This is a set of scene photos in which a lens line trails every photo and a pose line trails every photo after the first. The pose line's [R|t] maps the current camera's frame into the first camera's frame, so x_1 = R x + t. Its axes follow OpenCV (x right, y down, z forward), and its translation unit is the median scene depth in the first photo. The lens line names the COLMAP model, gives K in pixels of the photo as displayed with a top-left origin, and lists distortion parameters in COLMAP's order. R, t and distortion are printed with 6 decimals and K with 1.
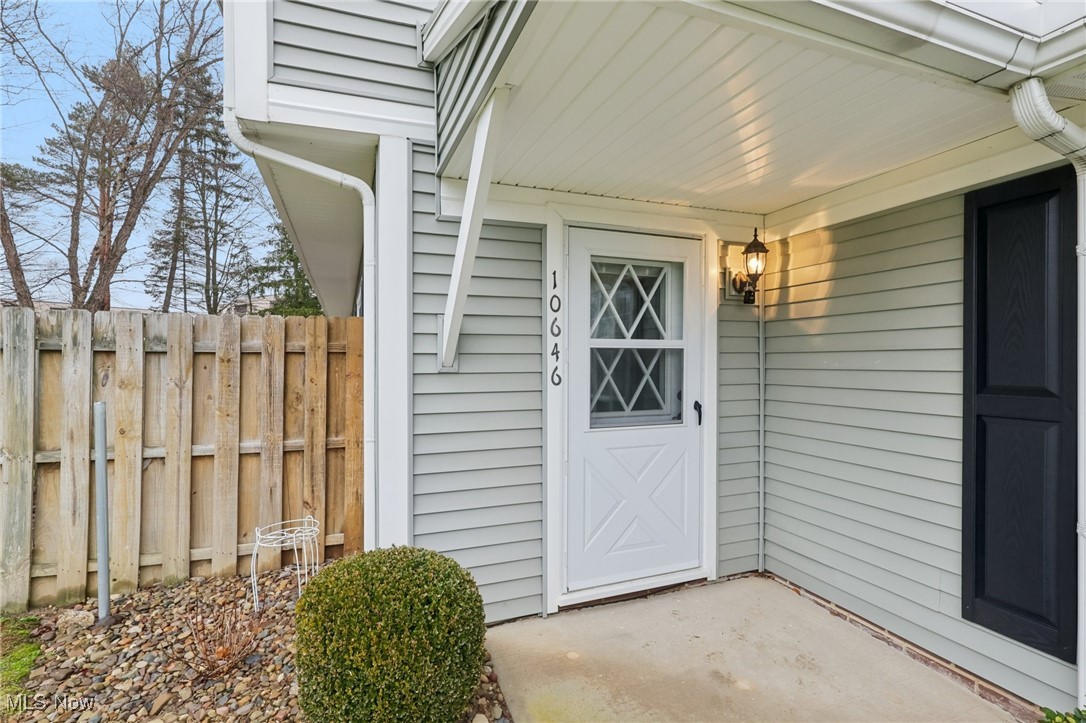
lens RADIAL K [[506.3, 0, 536.7], [0, 506.3, 364.5], [0, 0, 1]] dist [-0.002368, 0.000738]
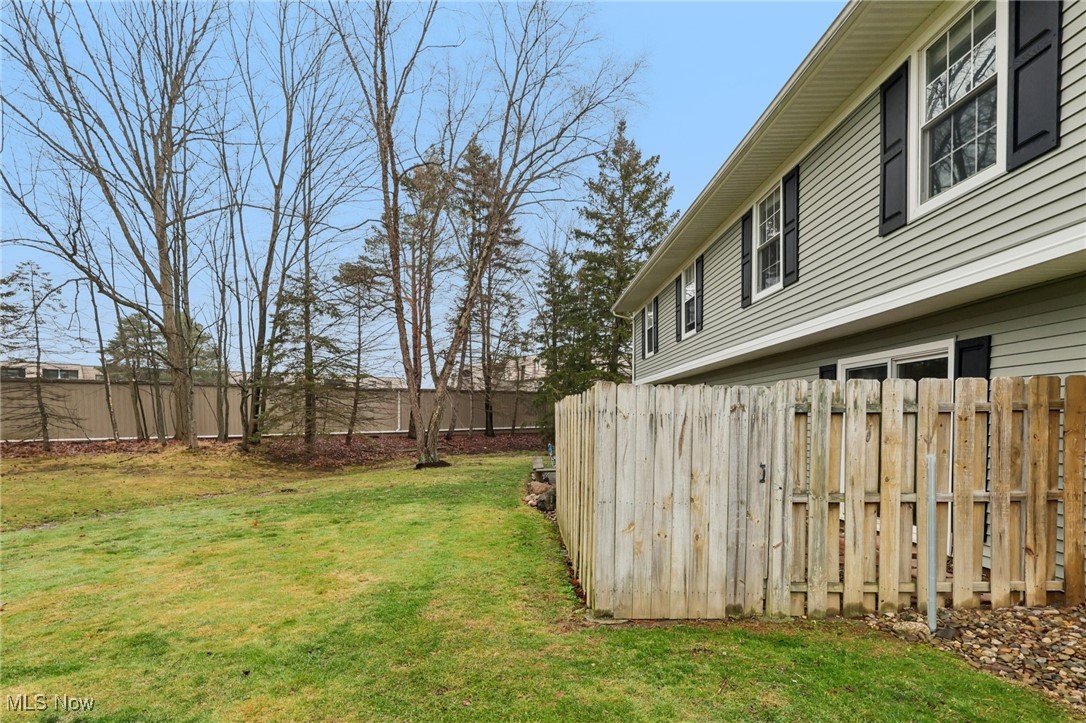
lens RADIAL K [[529.6, 0, 529.6], [0, 529.6, 439.4], [0, 0, 1]] dist [-0.003594, 0.001279]
pose [[0.938226, -0.002528, -0.346014, -1.215769], [0.013945, 0.999437, 0.030510, -0.012626], [0.345742, -0.033451, 0.937733, -0.481548]]
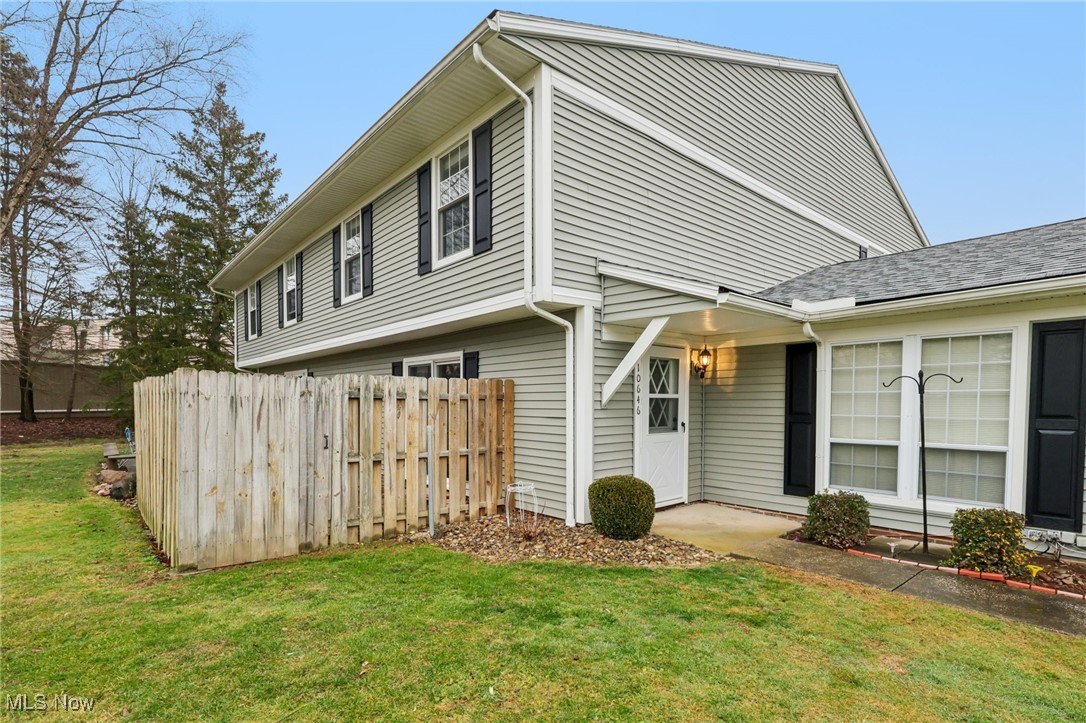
lens RADIAL K [[529.6, 0, 536.2], [0, 529.6, 422.2], [0, 0, 1]] dist [-0.003594, 0.001279]
pose [[0.941564, -0.013334, 0.336571, -1.061267], [0.002442, 0.999460, 0.032764, -0.003209], [-0.336826, -0.030028, 0.941088, -0.957669]]
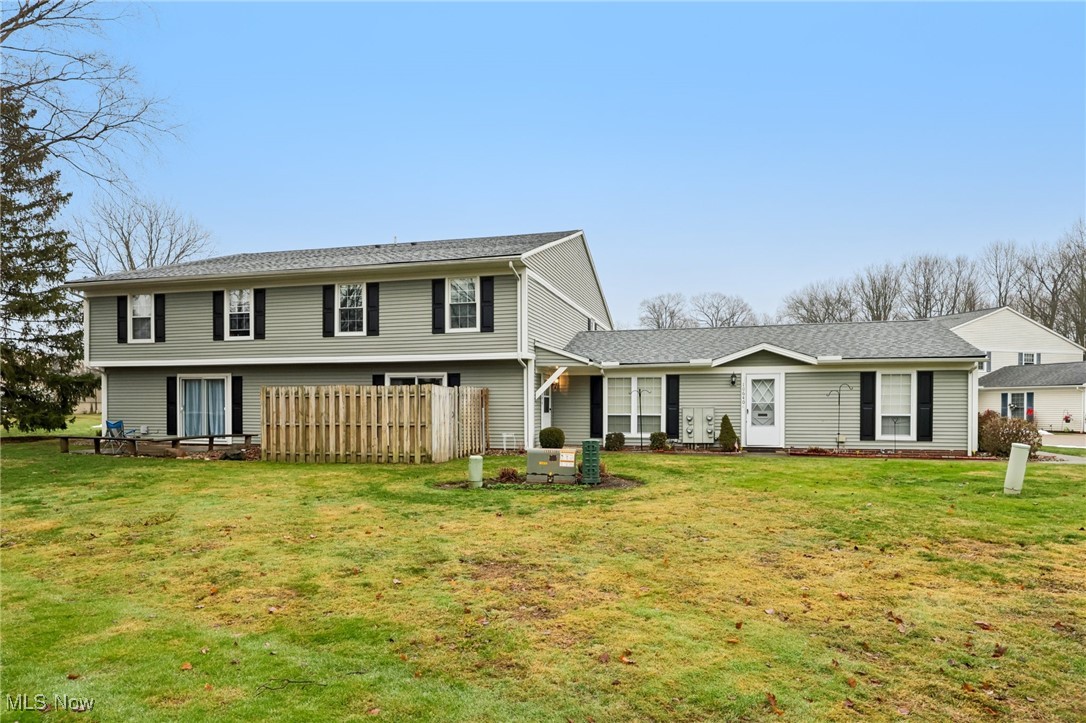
lens RADIAL K [[646.7, 0, 534.3], [0, 646.7, 409.0], [0, 0, 1]] dist [0.008868, 0.000157]
pose [[0.588775, -0.002672, 0.808293, -4.853940], [0.006111, 0.999981, -0.001145, 0.085102], [-0.808274, 0.005614, 0.588780, -2.576633]]
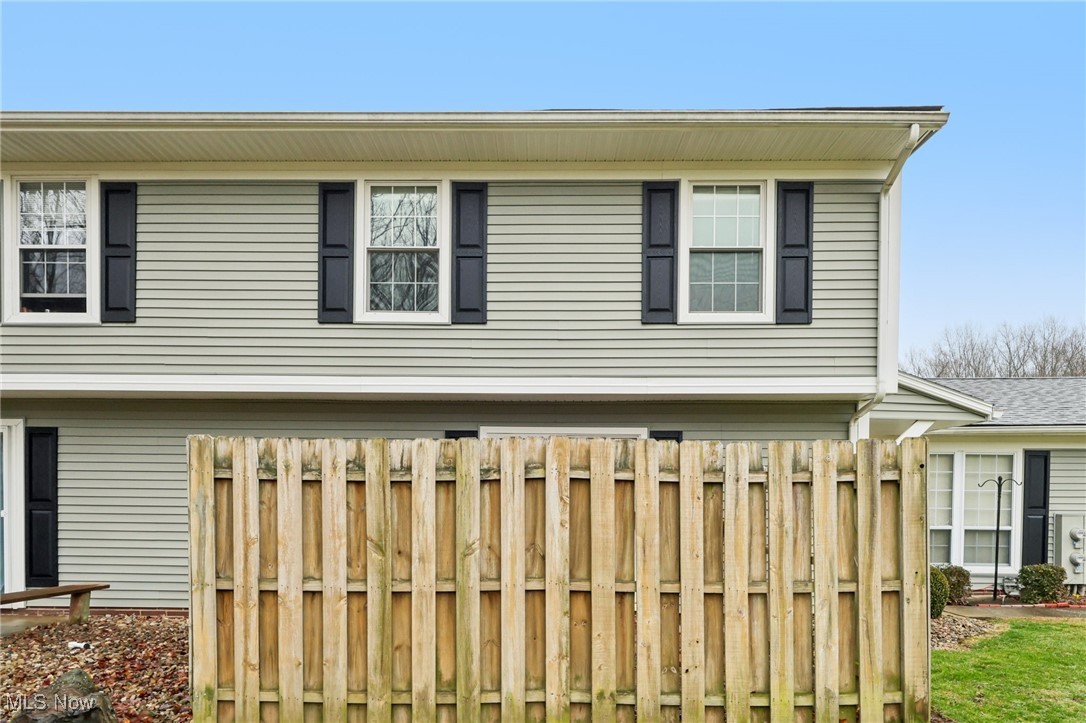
lens RADIAL K [[646.7, 0, 532.1], [0, 646.7, 508.3], [0, 0, 1]] dist [0.008868, 0.000157]
pose [[0.367814, -0.003038, 0.929894, -2.936318], [0.001563, 0.999995, 0.002649, 0.029469], [-0.929898, 0.000479, 0.367817, 1.068922]]
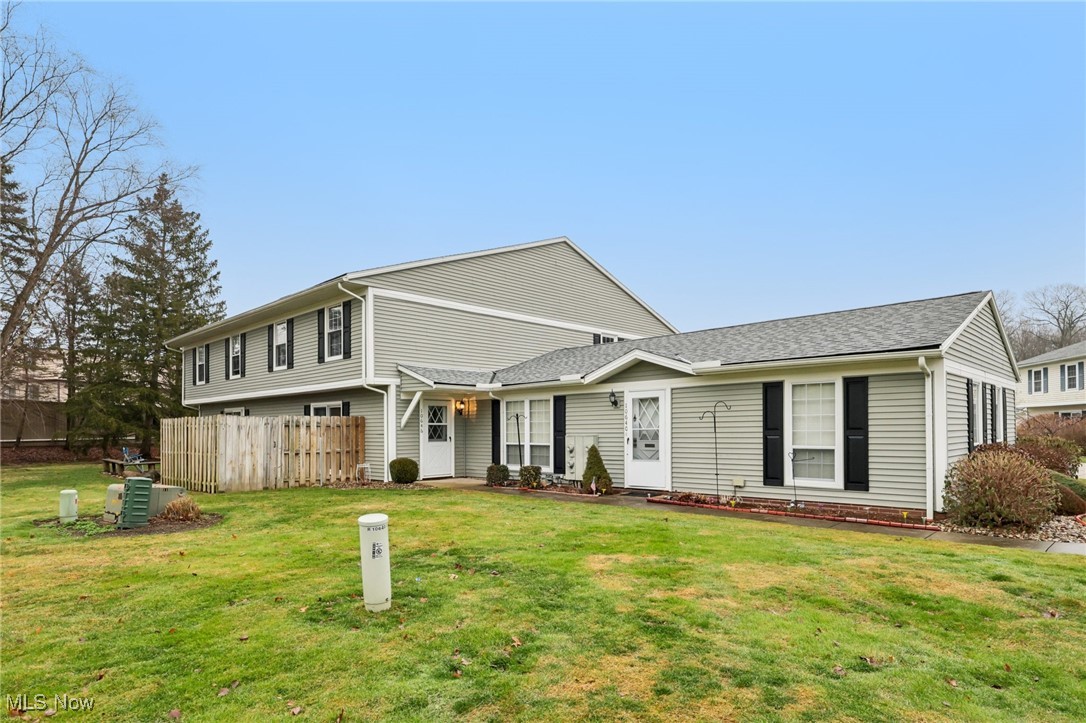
lens RADIAL K [[607.5, 0, 528.6], [0, 607.5, 435.0], [0, 0, 1]] dist [-0.010134, 0.004213]
pose [[0.908671, -0.007727, 0.417442, -1.303649], [0.009008, 0.999959, -0.001101, 0.069427], [-0.417416, 0.004761, 0.908703, -4.202894]]
